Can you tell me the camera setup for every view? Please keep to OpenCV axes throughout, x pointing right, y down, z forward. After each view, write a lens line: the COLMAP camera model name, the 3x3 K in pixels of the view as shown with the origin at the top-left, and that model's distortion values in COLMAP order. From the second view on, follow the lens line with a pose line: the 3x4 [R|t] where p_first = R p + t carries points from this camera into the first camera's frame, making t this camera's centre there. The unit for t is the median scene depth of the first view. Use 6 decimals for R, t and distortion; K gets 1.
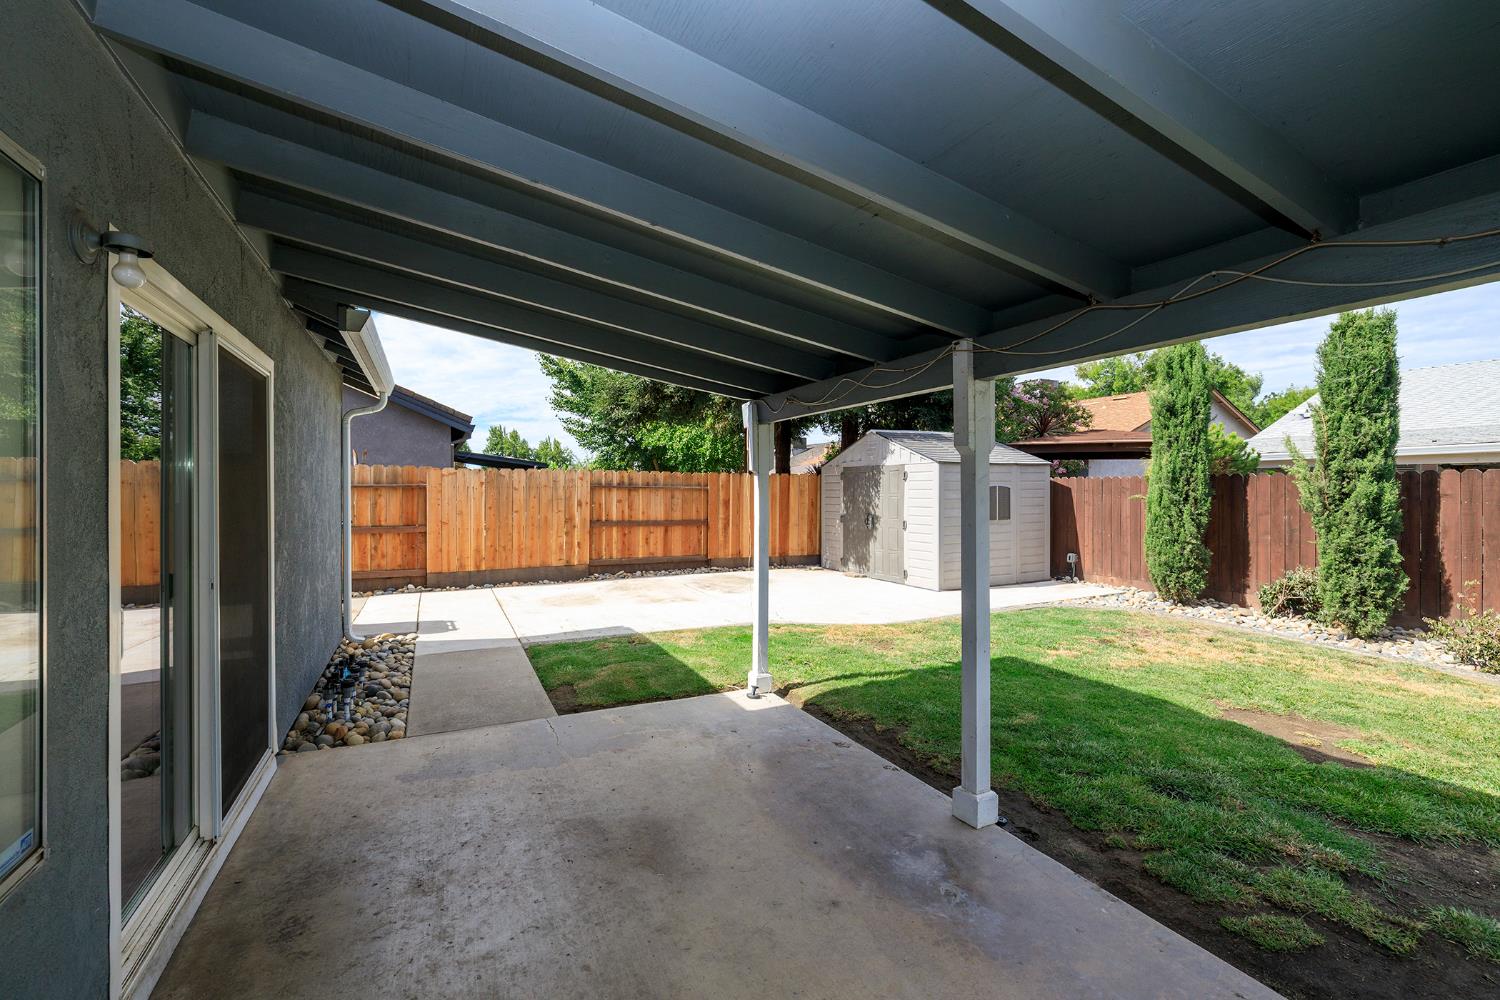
lens RADIAL K [[627.4, 0, 739.3], [0, 627.4, 500.9], [0, 0, 1]] dist [-0.000119, -0.000152]
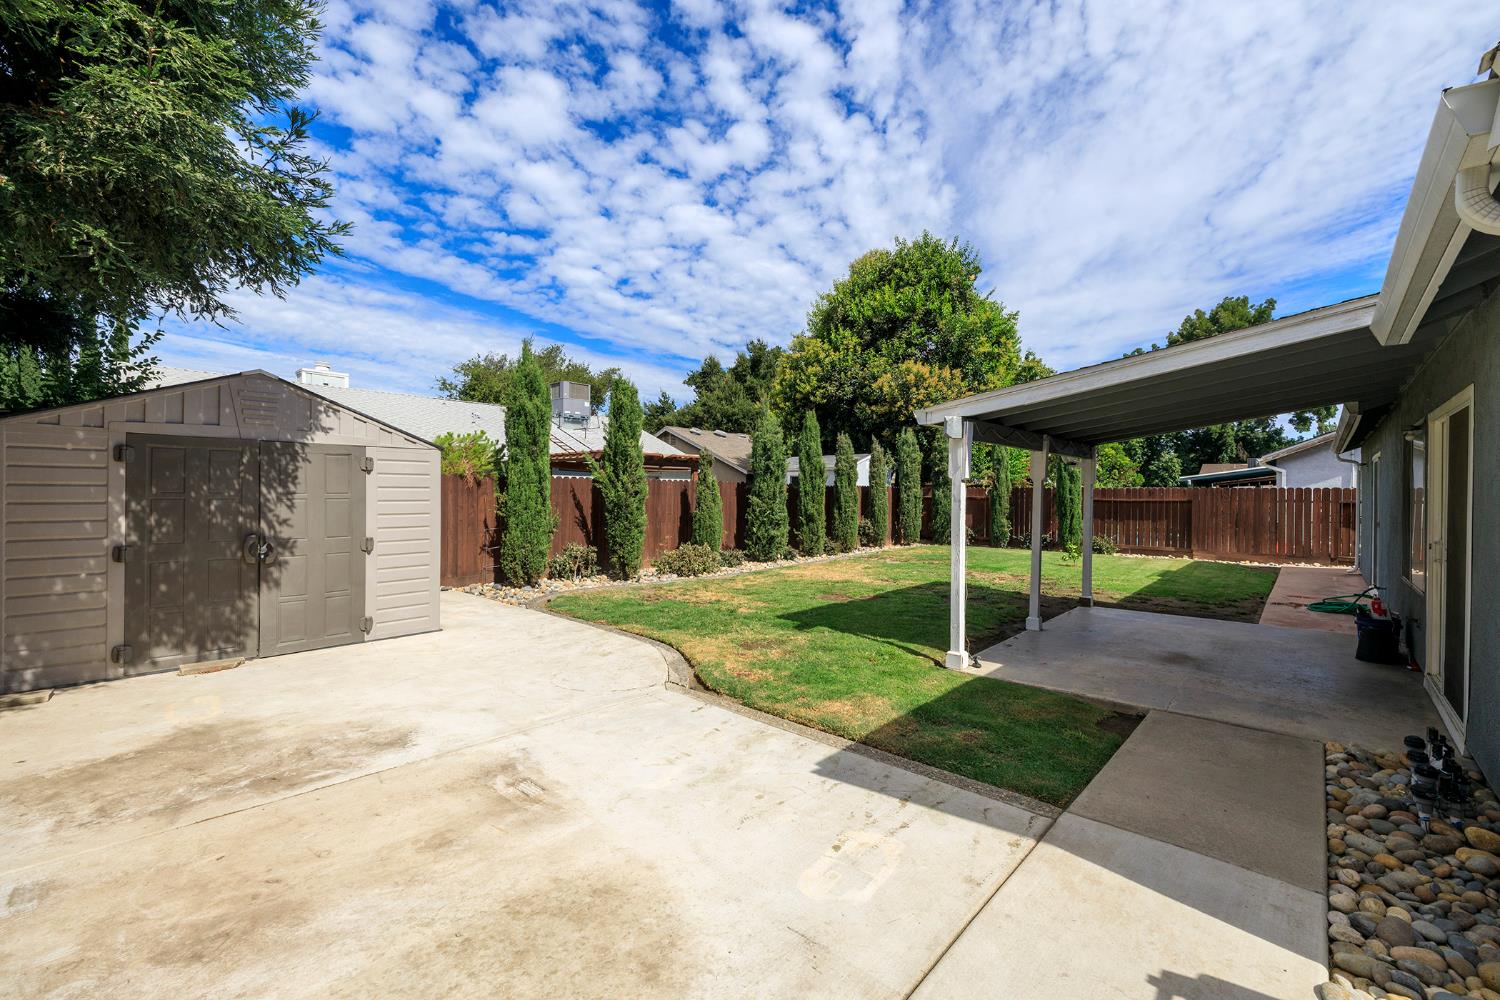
lens RADIAL K [[627.4, 0, 745.1], [0, 627.4, 489.5], [0, 0, 1]] dist [-0.000119, -0.000152]
pose [[-0.367388, -0.004205, 0.930058, -0.437533], [0.003643, 0.999976, 0.005960, -0.017508], [-0.930061, 0.005578, -0.367364, 0.866814]]
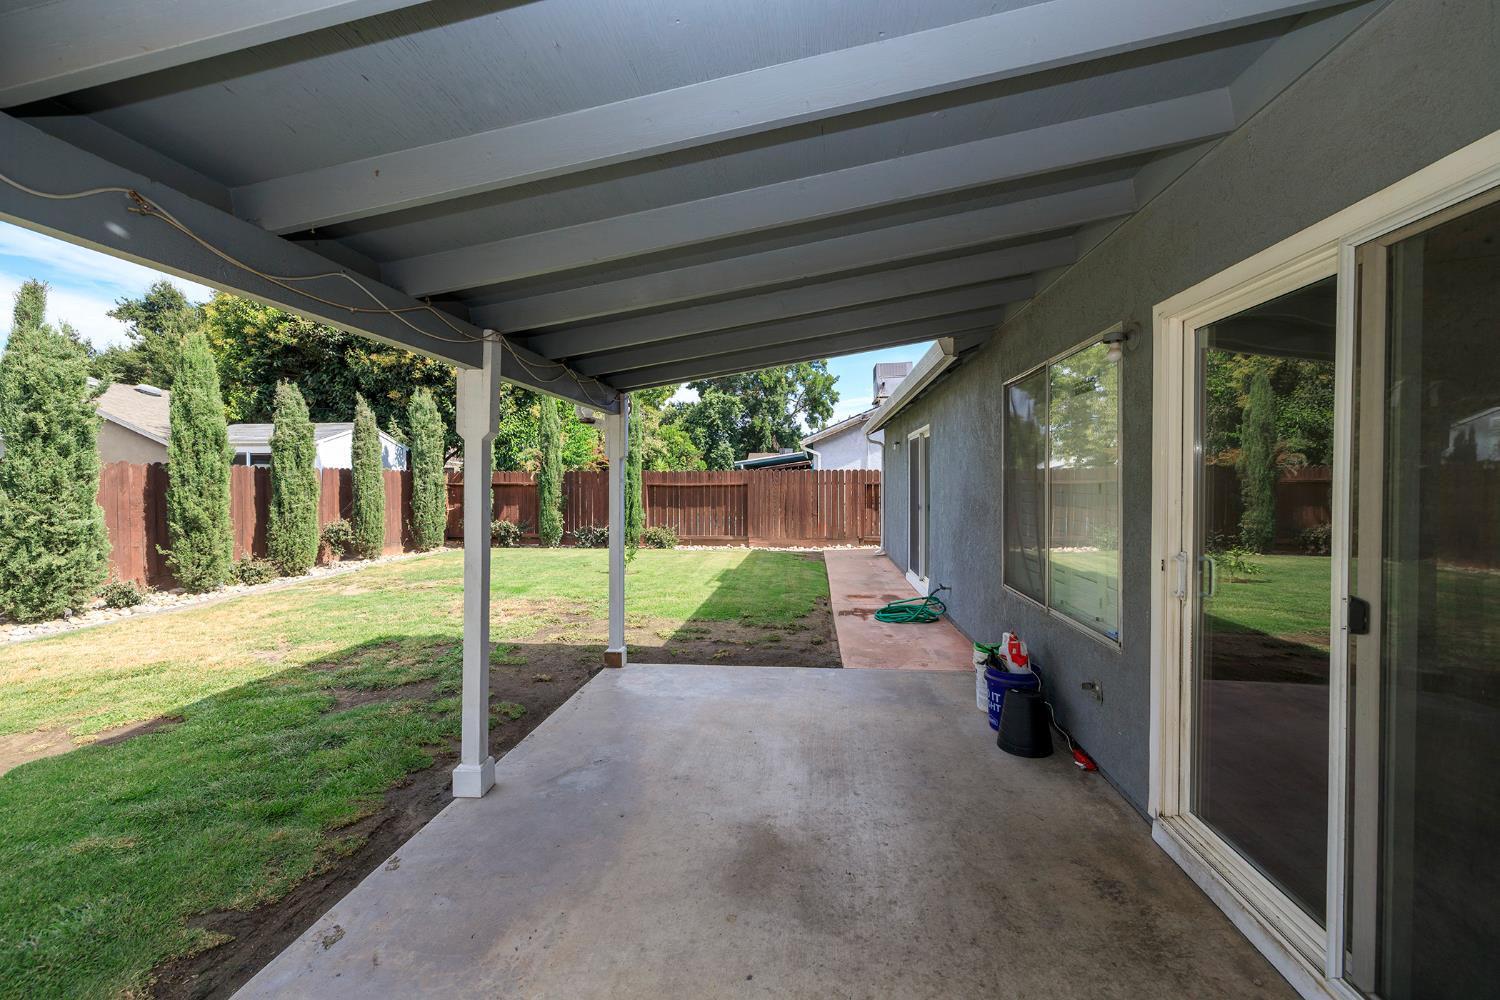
lens RADIAL K [[627.4, 0, 738.3], [0, 627.4, 487.8], [0, 0, 1]] dist [-0.000119, -0.000152]
pose [[-0.837159, -0.009190, 0.546882, -0.162154], [0.006093, 0.999640, 0.026125, -0.005603], [-0.546926, 0.025203, -0.836802, 0.472519]]
